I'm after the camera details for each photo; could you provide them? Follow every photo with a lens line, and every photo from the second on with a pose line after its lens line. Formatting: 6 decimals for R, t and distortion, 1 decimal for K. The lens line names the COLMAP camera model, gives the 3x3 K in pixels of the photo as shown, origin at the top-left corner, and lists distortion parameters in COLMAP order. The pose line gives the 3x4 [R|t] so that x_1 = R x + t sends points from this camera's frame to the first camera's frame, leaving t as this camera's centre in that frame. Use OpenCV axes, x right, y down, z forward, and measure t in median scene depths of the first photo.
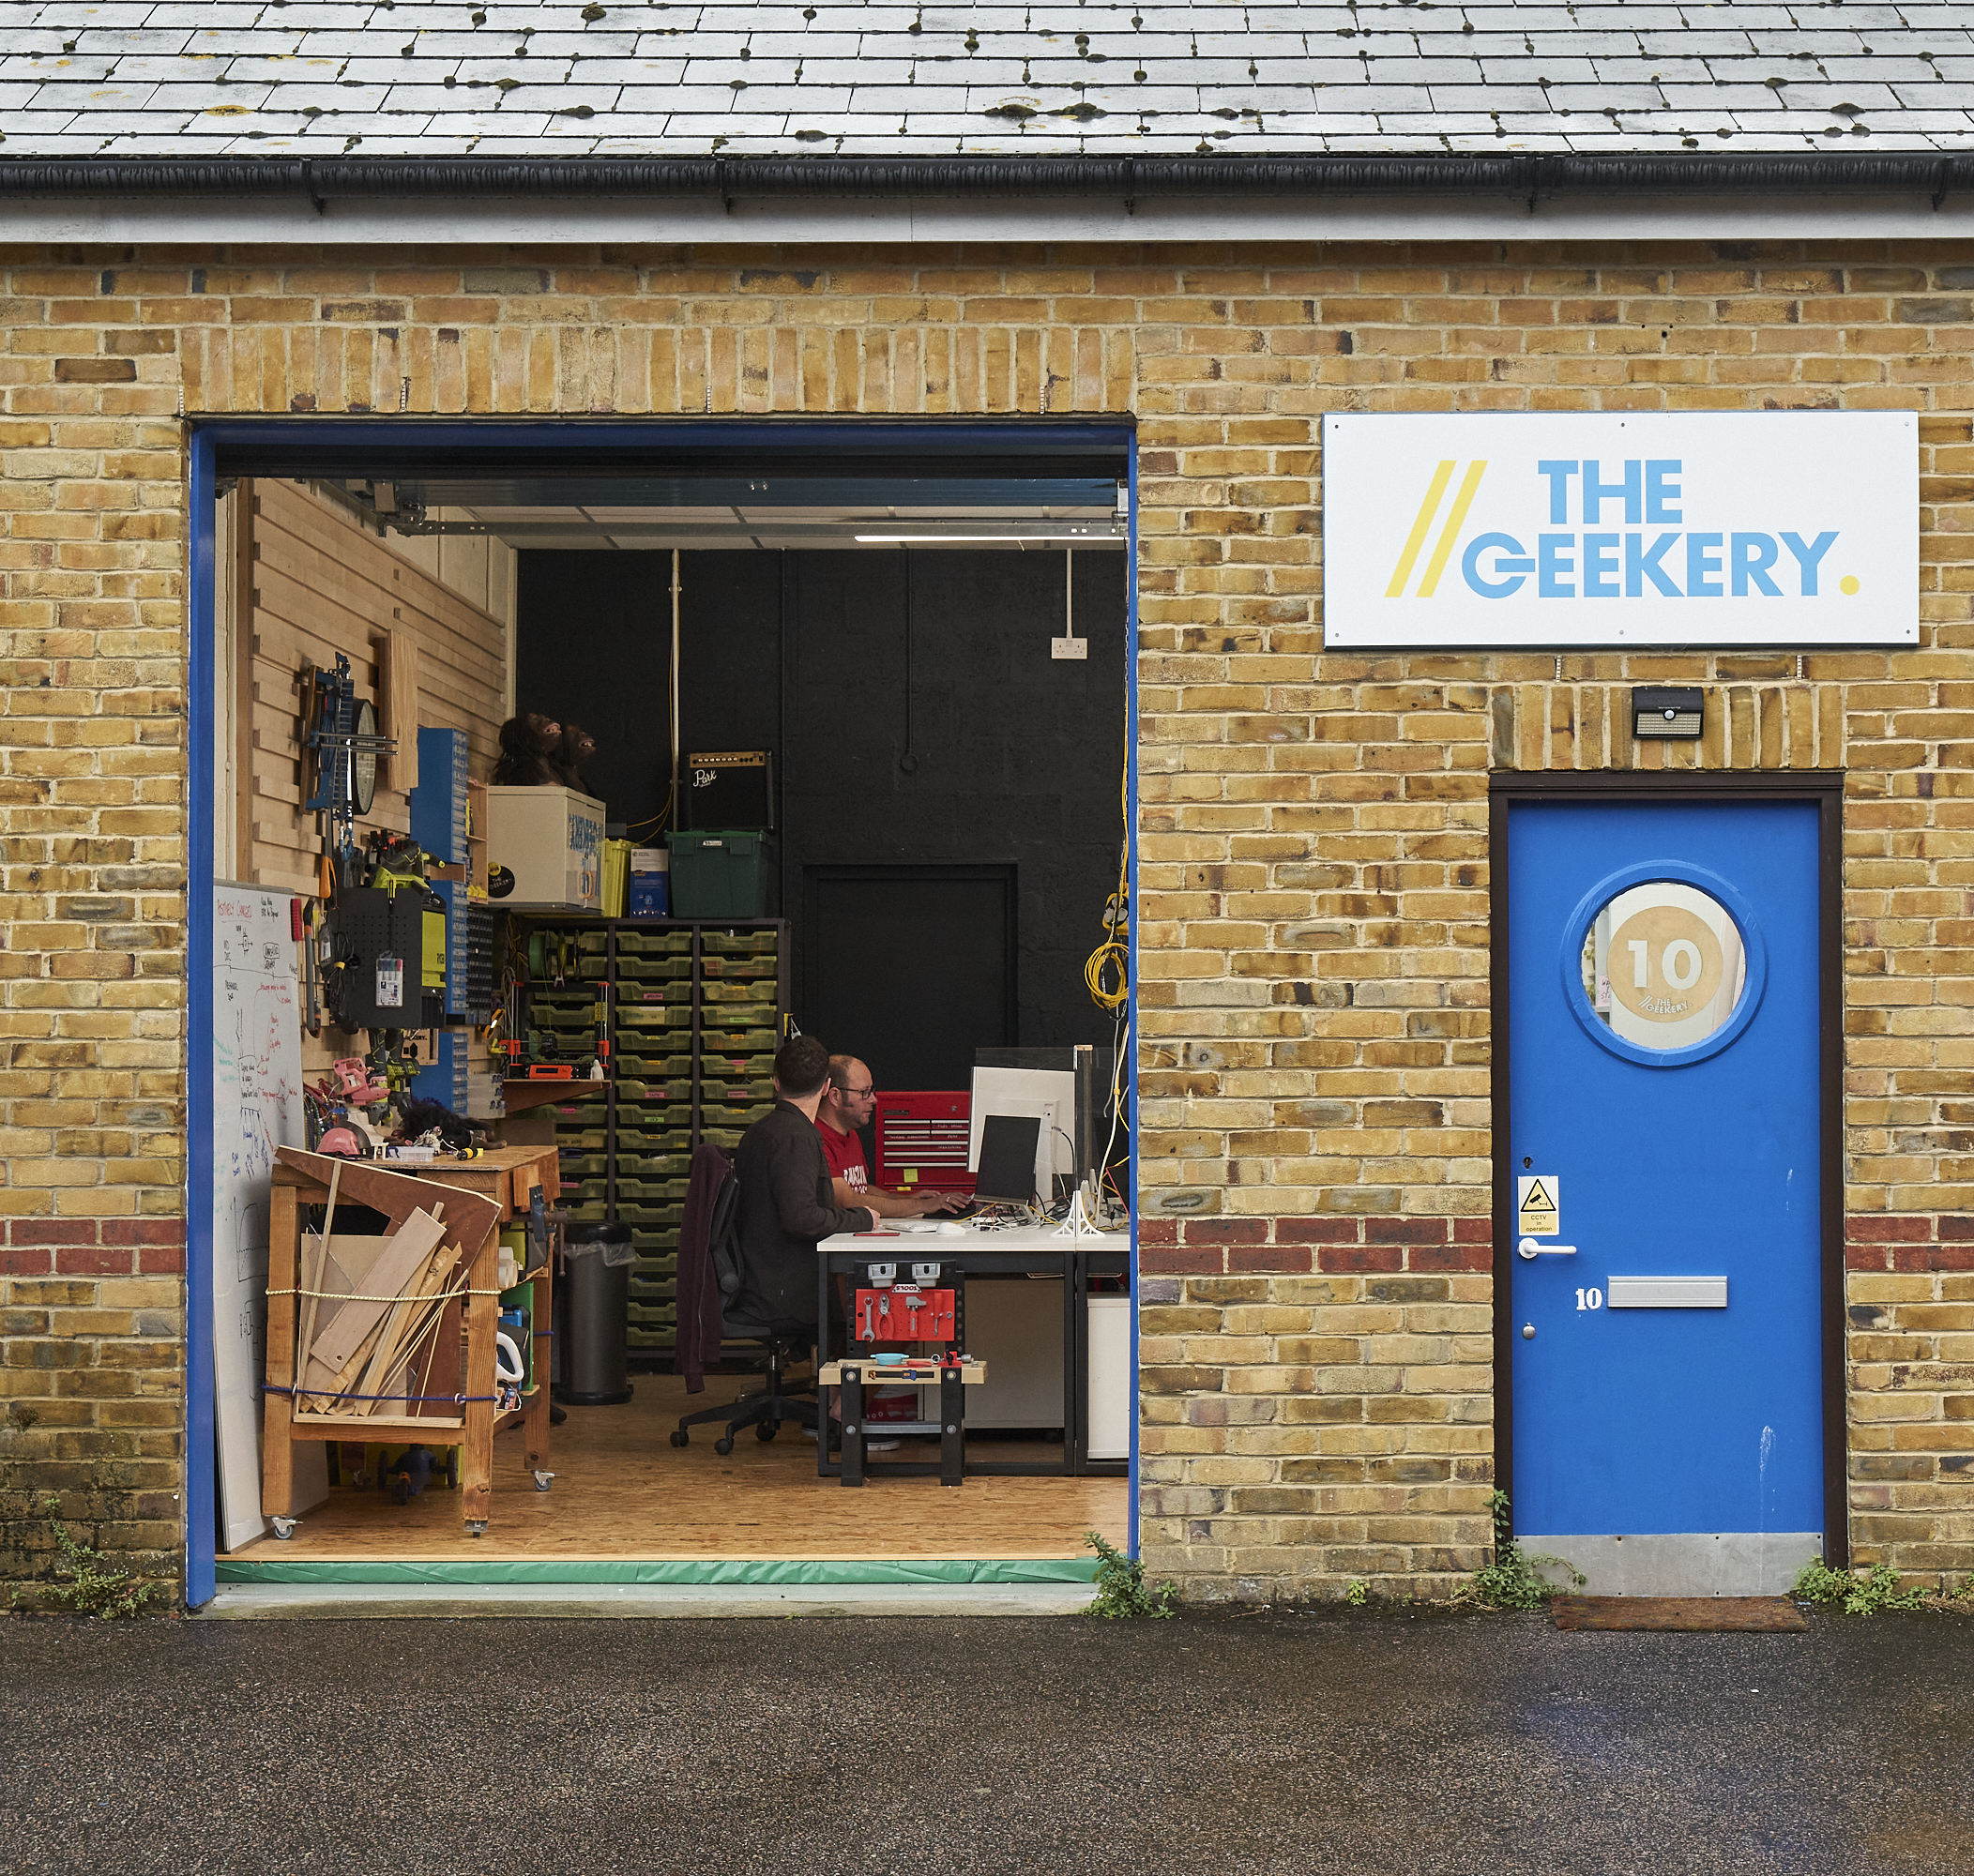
lens RADIAL K [[3495.2, 0, 987.0], [0, 3495.2, 938.0], [0, 0, 1]] dist [-0.010957, -0.007730]
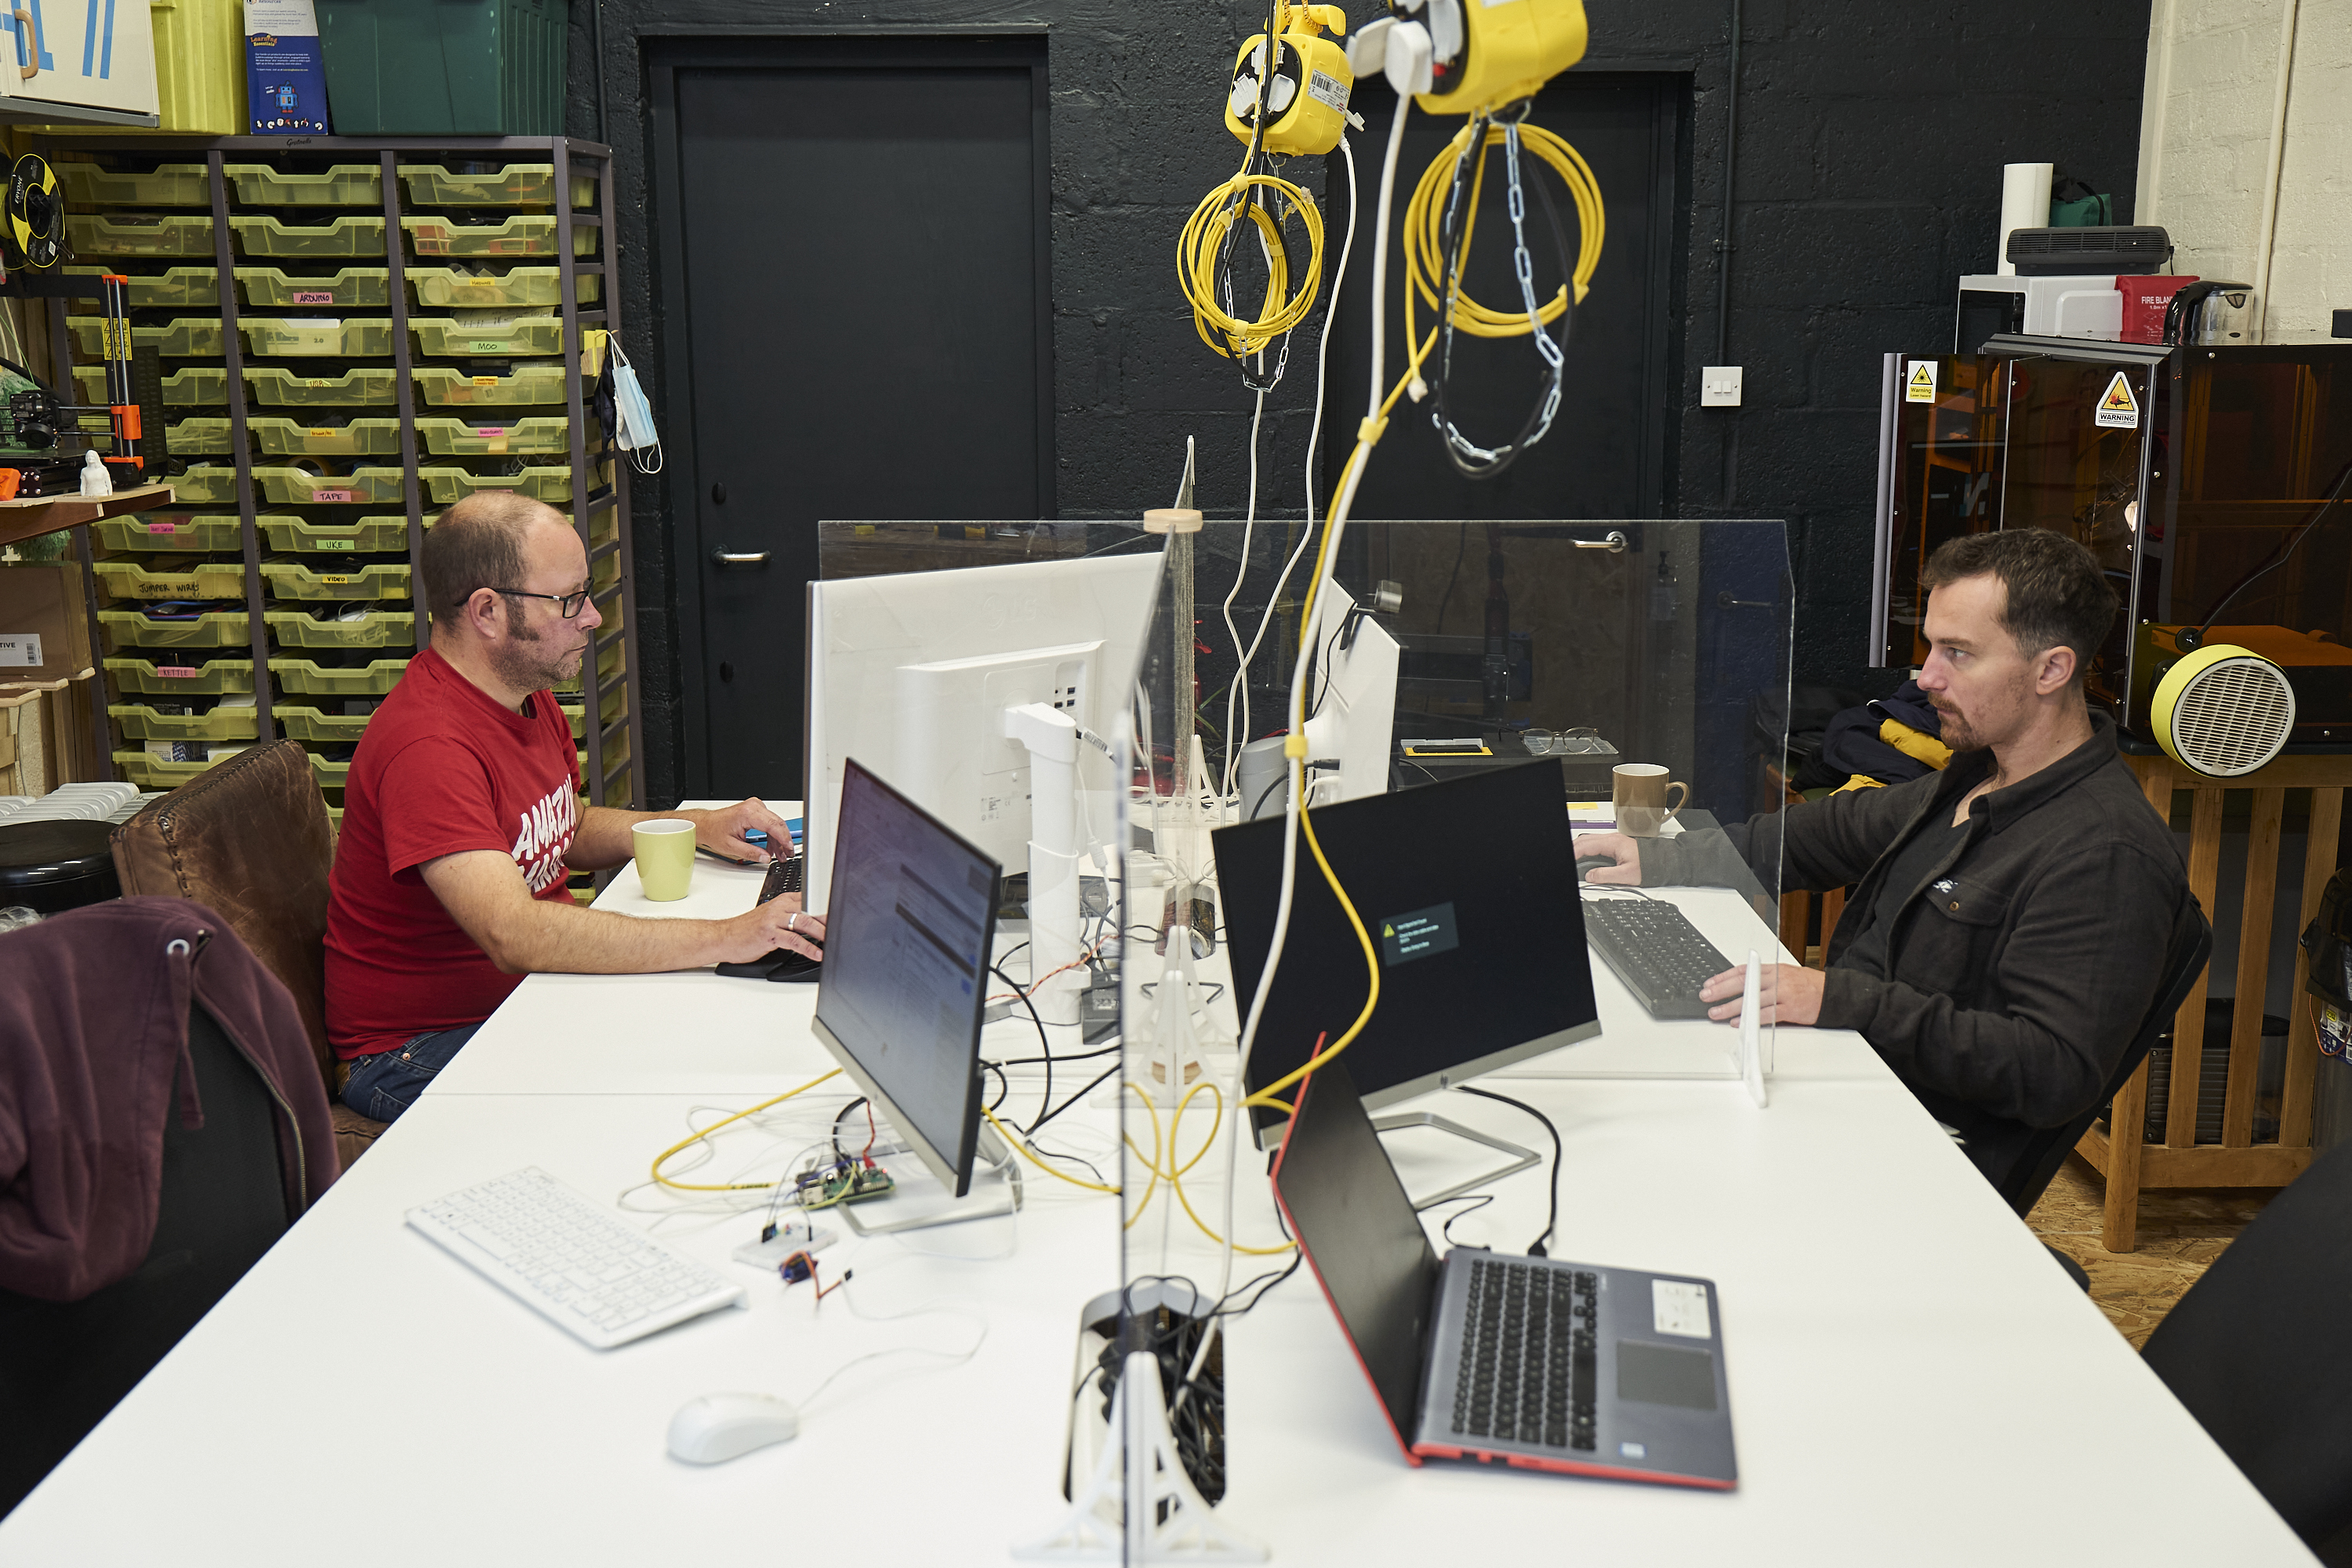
lens RADIAL K [[2419.1, 0, 1176.0], [0, 2419.1, 784.0], [0, 0, 1]] dist [0.057084, -0.003675]
pose [[0.999558, -0.011916, 0.027225, 0.017659], [0.005283, 0.972749, 0.231803, 0.003941], [-0.029245, -0.231556, 0.972382, 0.640677]]
